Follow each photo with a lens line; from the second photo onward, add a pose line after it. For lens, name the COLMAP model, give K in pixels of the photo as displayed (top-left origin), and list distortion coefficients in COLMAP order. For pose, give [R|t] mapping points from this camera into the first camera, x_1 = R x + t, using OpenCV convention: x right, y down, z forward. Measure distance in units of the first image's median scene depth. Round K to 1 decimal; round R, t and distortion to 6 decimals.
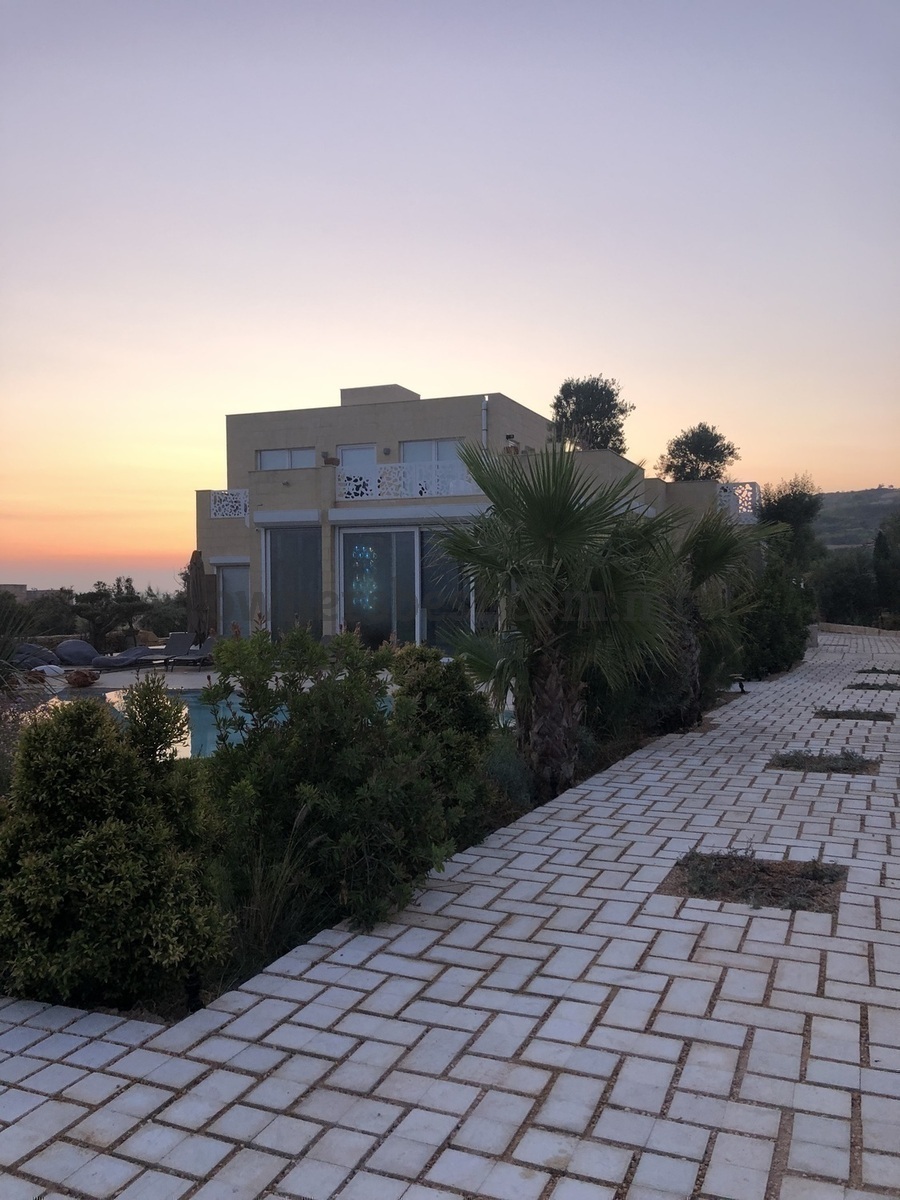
lens RADIAL K [[965.2, 0, 441.8], [0, 965.2, 593.6], [0, 0, 1]] dist [0.005165, -0.024222]
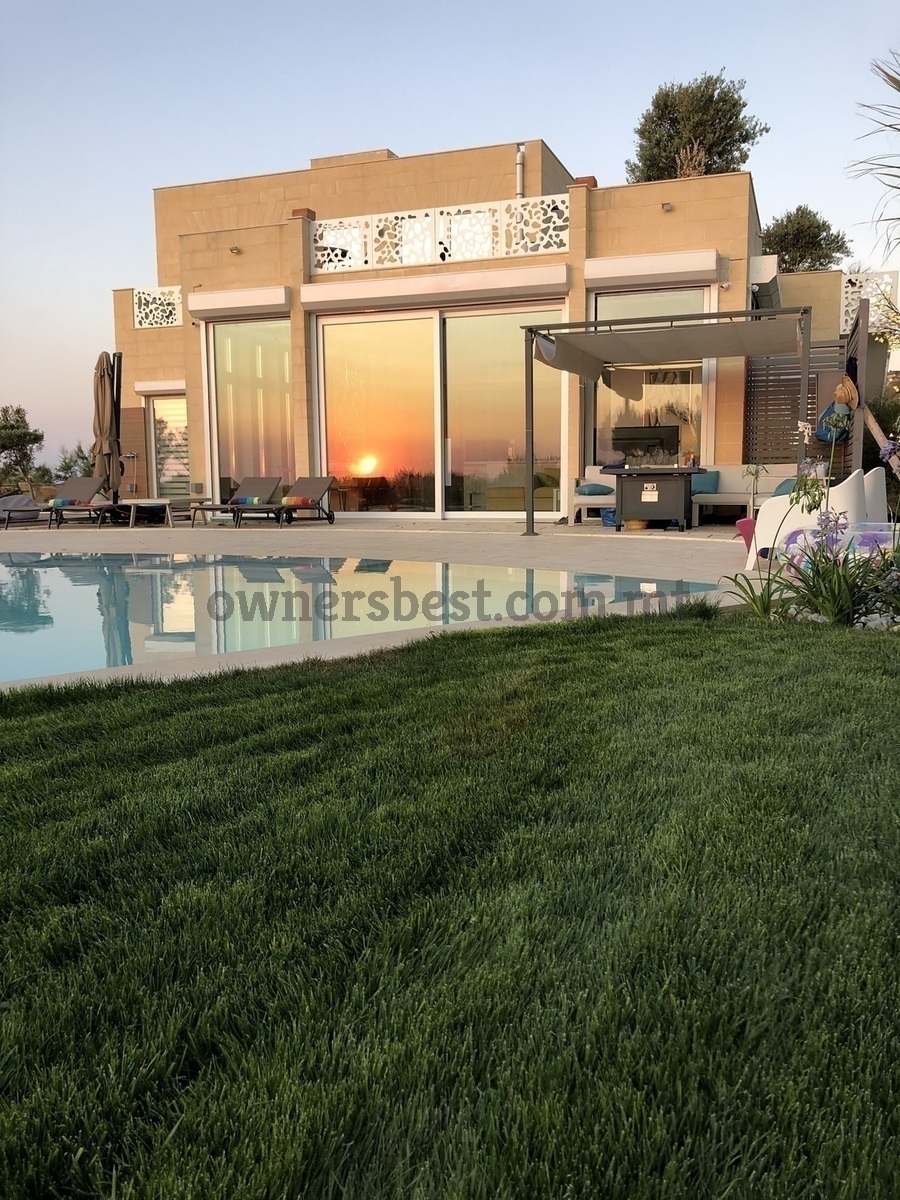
lens RADIAL K [[965.2, 0, 449.0], [0, 965.2, 605.8], [0, 0, 1]] dist [0.005165, -0.024222]
pose [[0.999141, -0.004979, 0.041148, -0.042327], [-0.000158, 0.992293, 0.123914, 0.046121], [-0.041447, -0.123814, 0.991439, 0.300902]]
